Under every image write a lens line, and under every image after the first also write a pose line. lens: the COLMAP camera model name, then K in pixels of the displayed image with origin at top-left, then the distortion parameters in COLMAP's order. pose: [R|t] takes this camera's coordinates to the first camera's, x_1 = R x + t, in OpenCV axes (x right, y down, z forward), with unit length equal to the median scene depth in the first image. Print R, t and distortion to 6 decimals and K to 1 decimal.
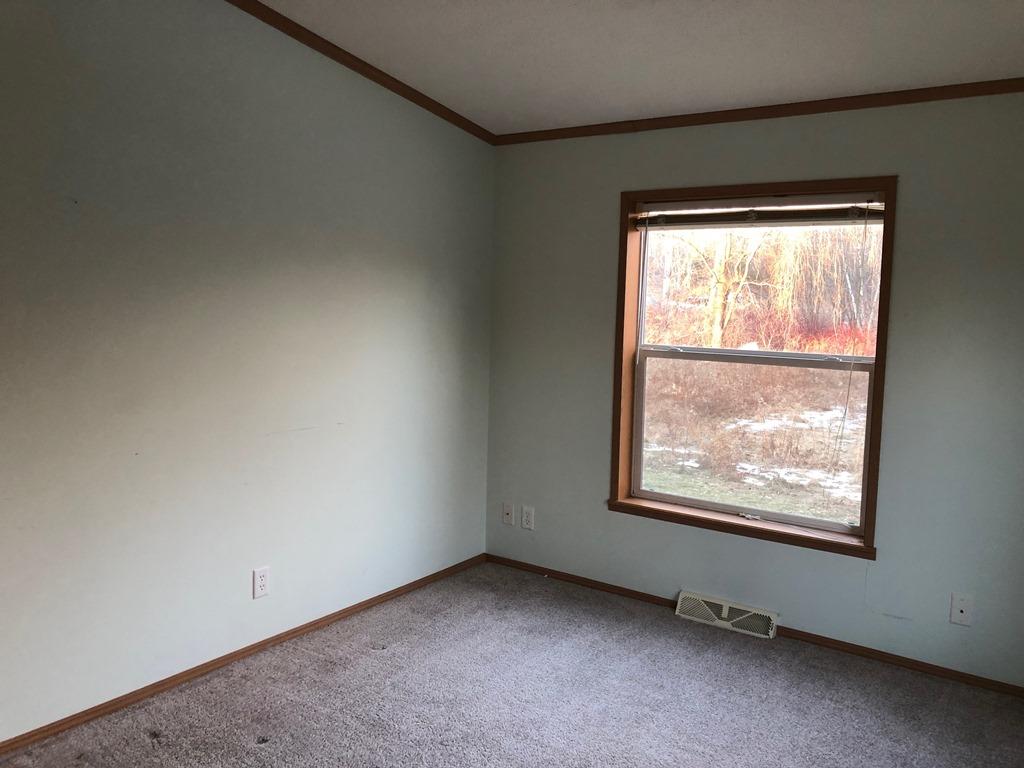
lens RADIAL K [[832.8, 0, 512.0], [0, 832.8, 384.0], [0, 0, 1]] dist [-0.002804, -0.002081]
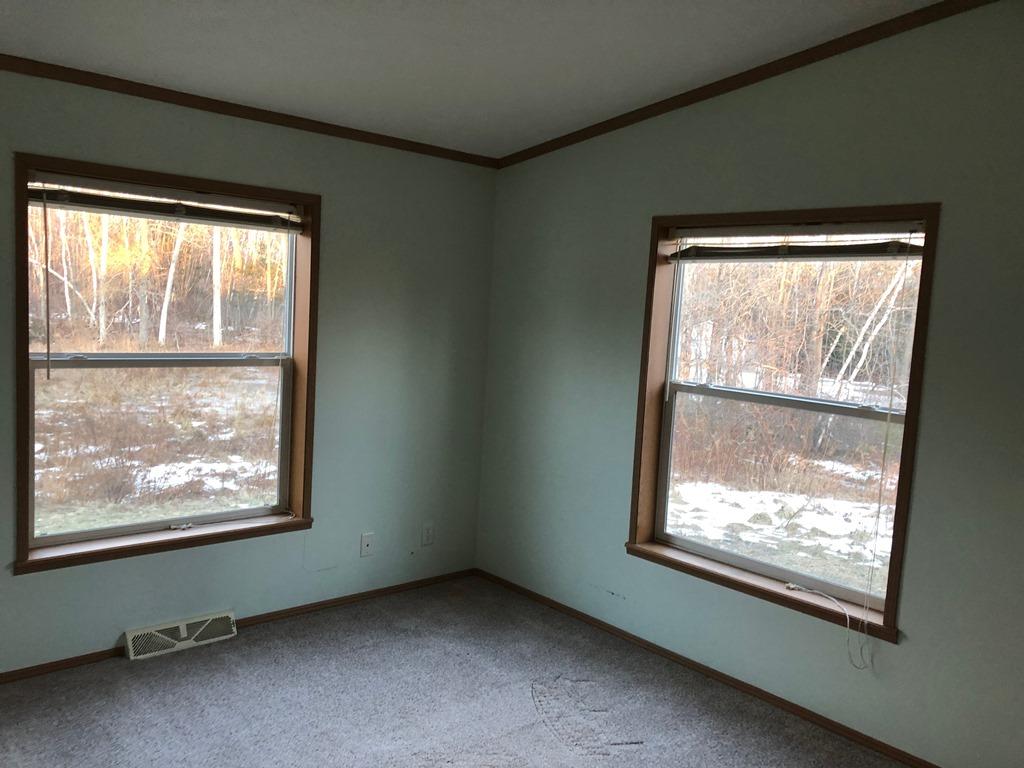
lens RADIAL K [[832.8, 0, 512.0], [0, 832.8, 384.0], [0, 0, 1]] dist [-0.002804, -0.002081]
pose [[0.202125, -0.094728, 0.974768, -0.568331], [0.057441, 0.994744, 0.084759, -0.063361], [-0.977674, 0.038860, 0.206504, 0.441931]]
